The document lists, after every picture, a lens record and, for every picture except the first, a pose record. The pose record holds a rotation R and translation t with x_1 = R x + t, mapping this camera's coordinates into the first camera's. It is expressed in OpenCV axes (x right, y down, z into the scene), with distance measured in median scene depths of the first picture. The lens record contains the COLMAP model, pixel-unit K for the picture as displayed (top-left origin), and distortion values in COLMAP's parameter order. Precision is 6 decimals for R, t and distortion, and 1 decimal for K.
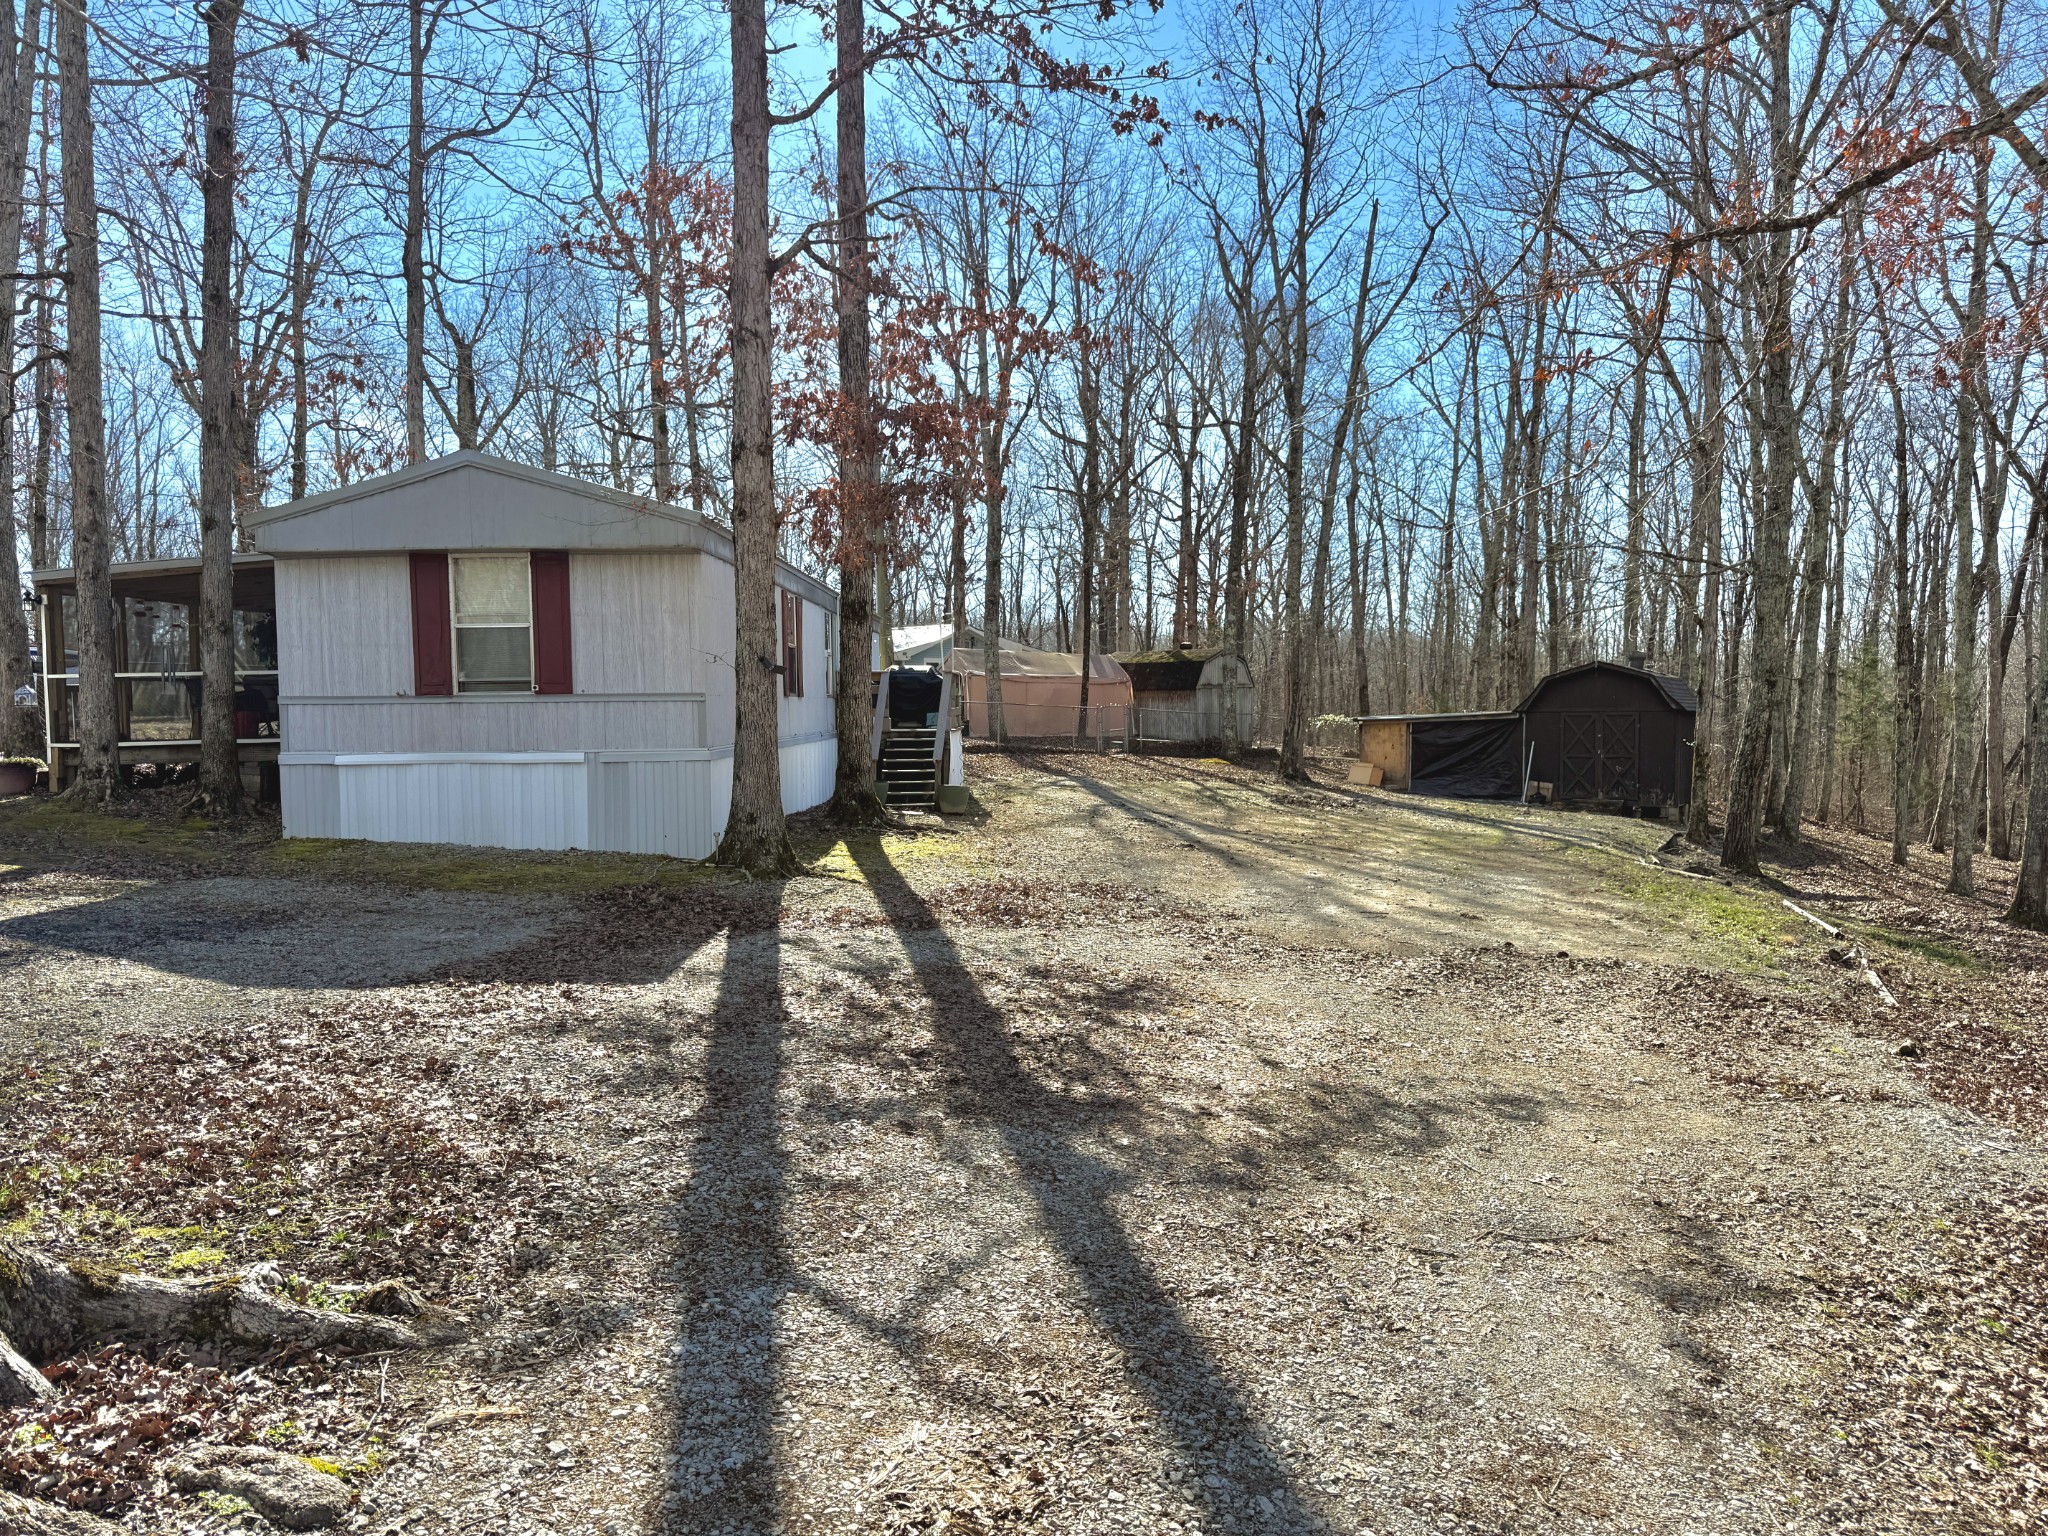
lens RADIAL K [[1445.0, 0, 1024.0], [0, 1445.0, 768.0], [0, 0, 1]] dist [0.003499, 0.003305]
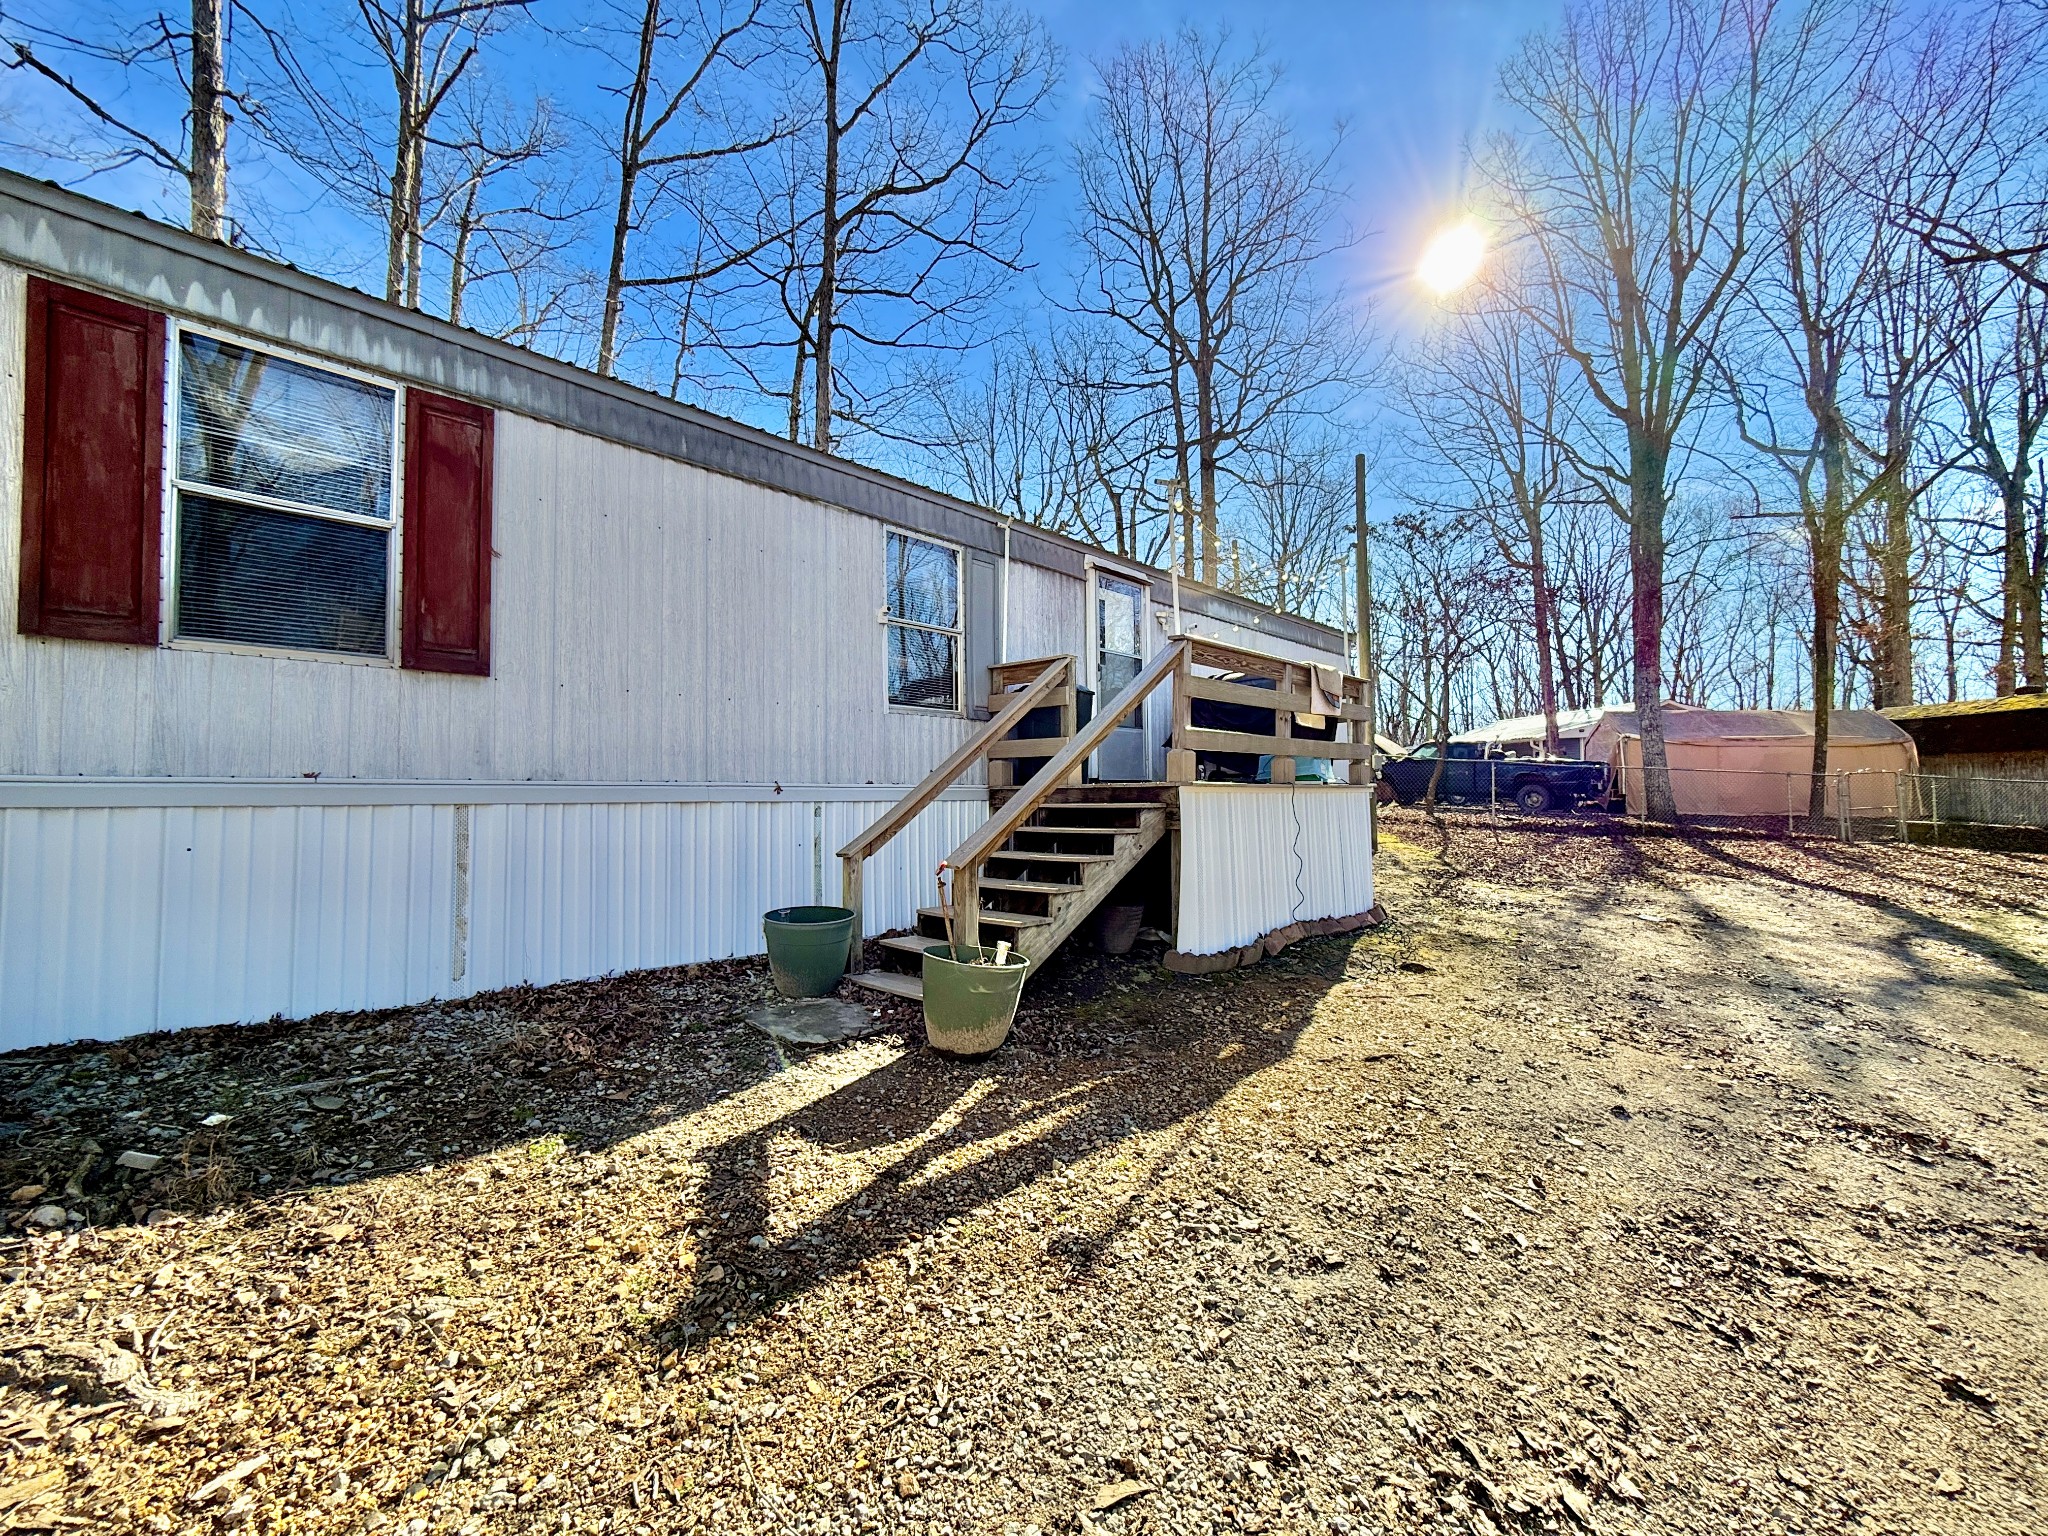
lens RADIAL K [[818.3, 0, 1030.9], [0, 818.3, 772.2], [0, 0, 1]] dist [-0.000653, 0.000699]
pose [[0.724792, -0.022865, -0.688588, 0.068176], [-0.028740, 0.997576, -0.063376, -0.012682], [0.688368, 0.065725, 0.722378, 0.764208]]
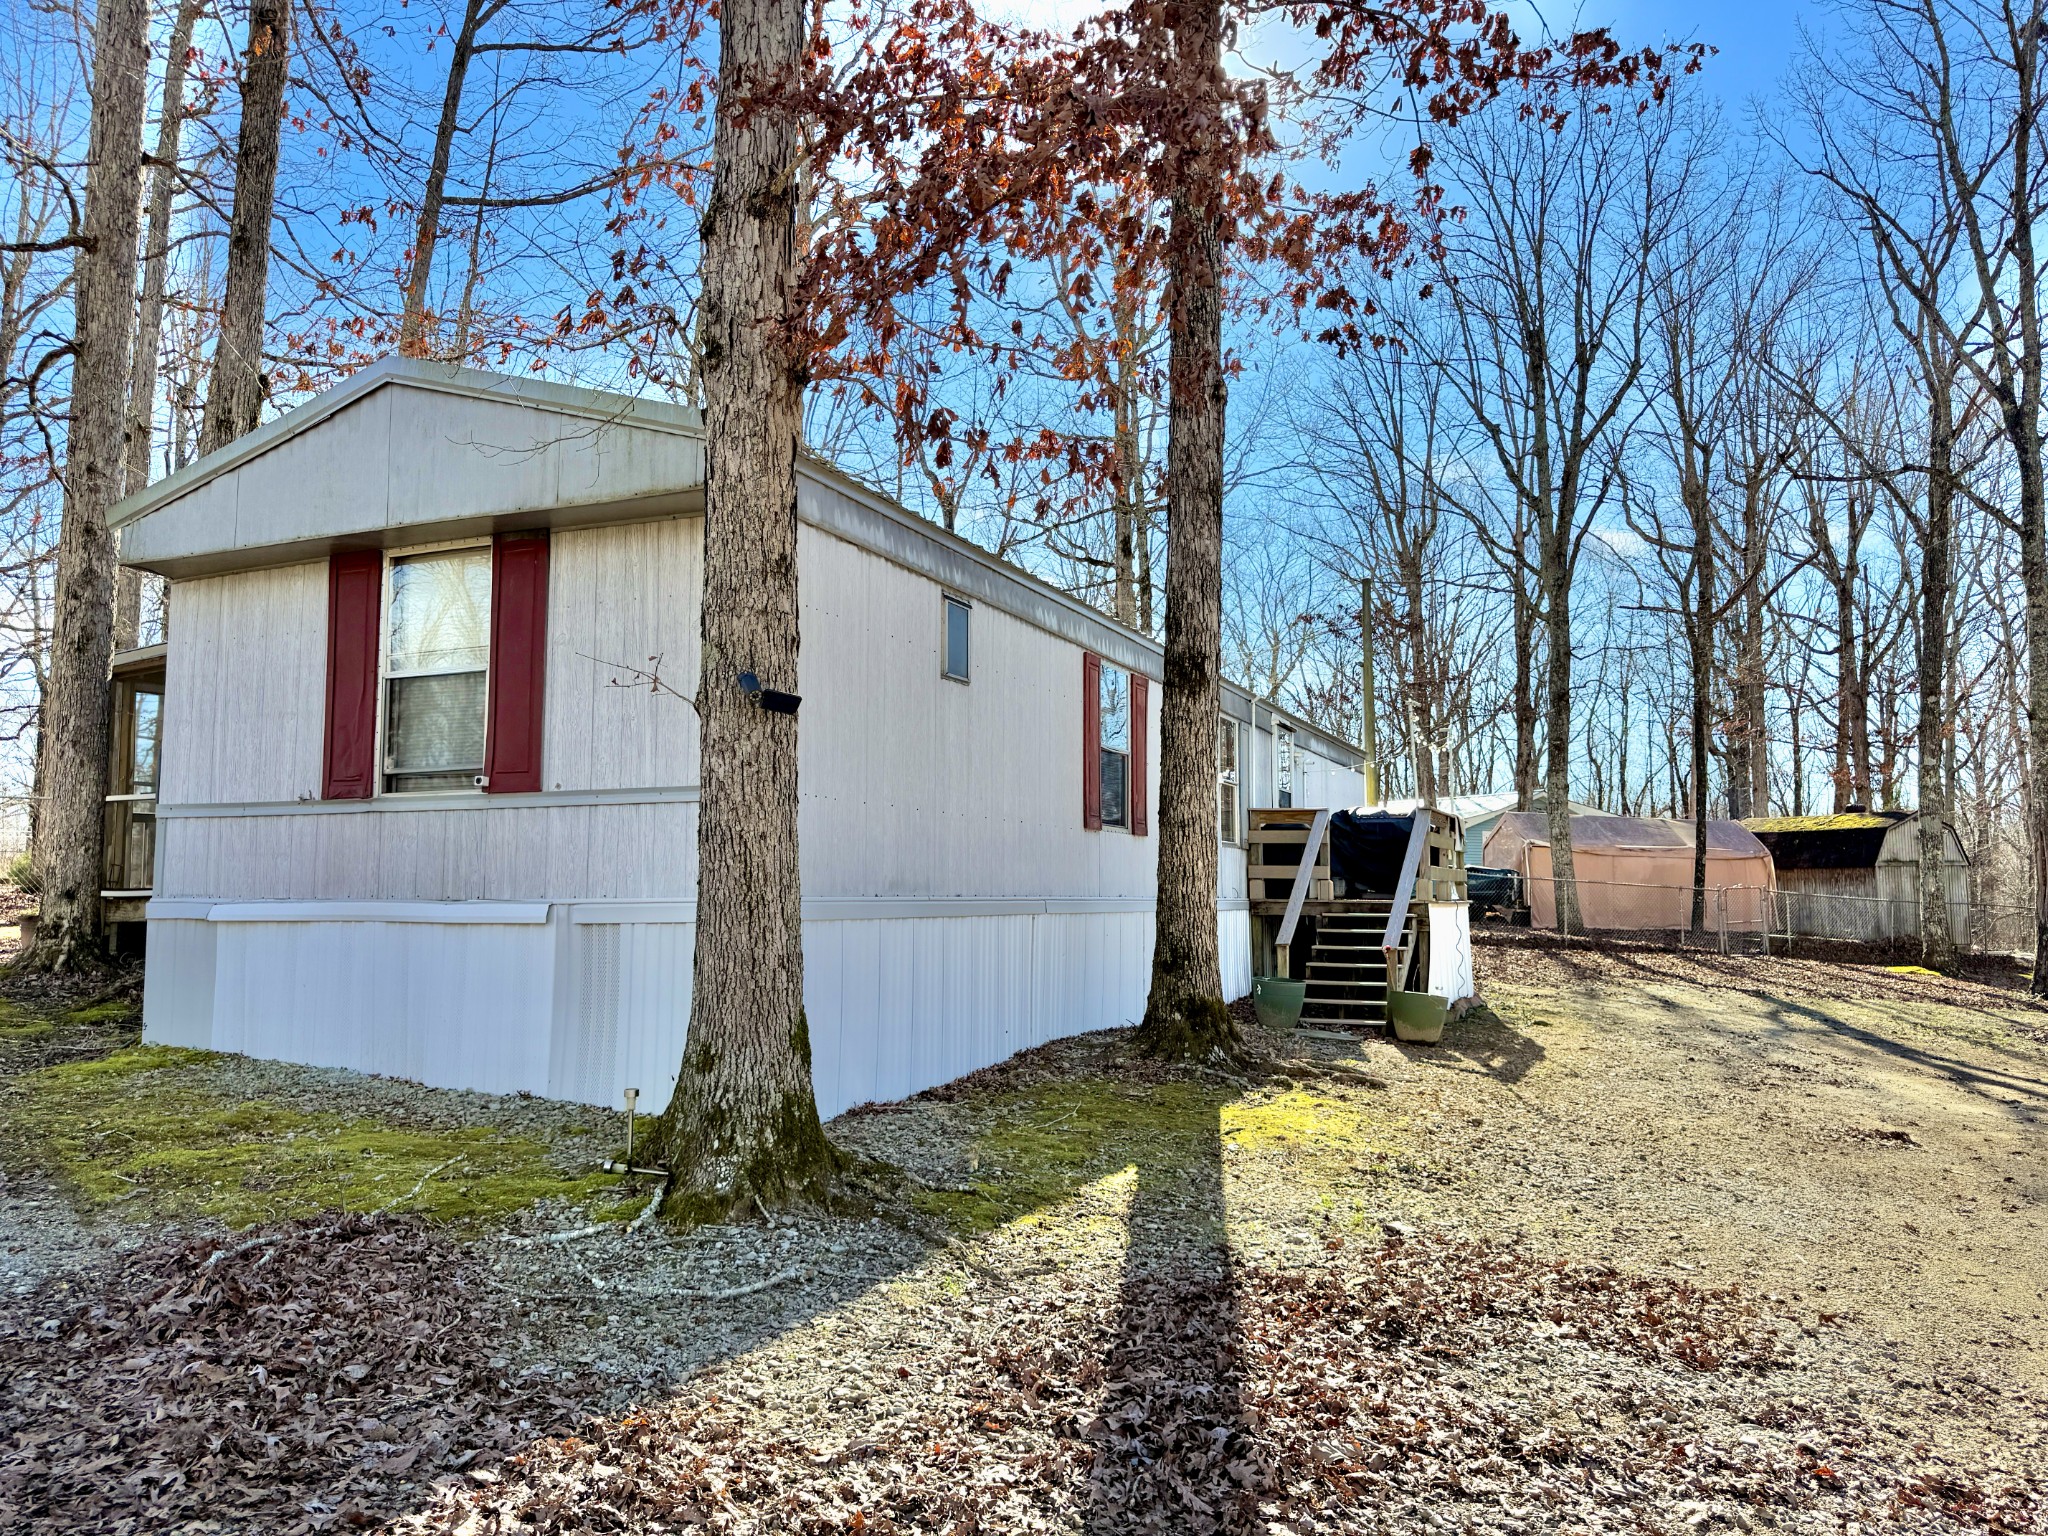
lens RADIAL K [[1445.0, 0, 1024.0], [0, 1445.0, 768.0], [0, 0, 1]] dist [0.003499, 0.003305]
pose [[0.918619, -0.025917, -0.394293, 0.032230], [-0.028192, 0.991005, -0.130822, 0.002332], [0.394137, 0.131292, 0.909626, 0.348651]]
